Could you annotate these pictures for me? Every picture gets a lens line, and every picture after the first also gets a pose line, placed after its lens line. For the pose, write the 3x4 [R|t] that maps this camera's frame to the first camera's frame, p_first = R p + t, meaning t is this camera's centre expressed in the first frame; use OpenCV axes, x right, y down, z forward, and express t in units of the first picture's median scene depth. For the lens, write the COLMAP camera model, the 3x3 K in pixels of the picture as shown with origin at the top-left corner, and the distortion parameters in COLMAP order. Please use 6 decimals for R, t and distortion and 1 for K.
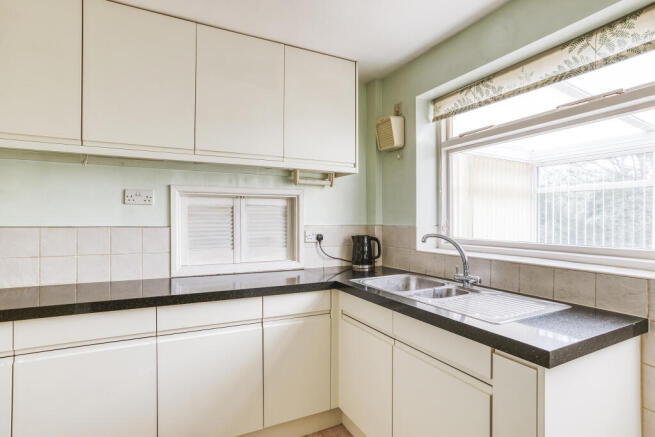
lens RADIAL K [[323.2, 0, 327.8], [0, 323.2, 217.2], [0, 0, 1]] dist [-0.010732, 0.003639]
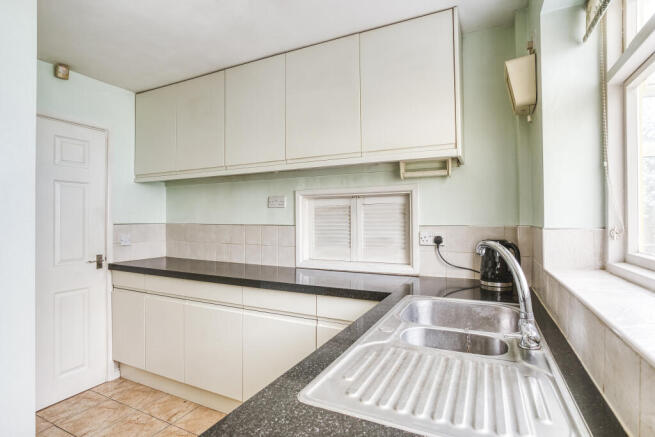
lens RADIAL K [[326.1, 0, 327.5], [0, 326.1, 215.2], [0, 0, 1]] dist [-0.018222, 0.000282]
pose [[0.623354, -0.014606, -0.781804, 0.482804], [0.012047, 0.999886, -0.009076, 0.004080], [0.781847, -0.003761, 0.623459, 0.297390]]
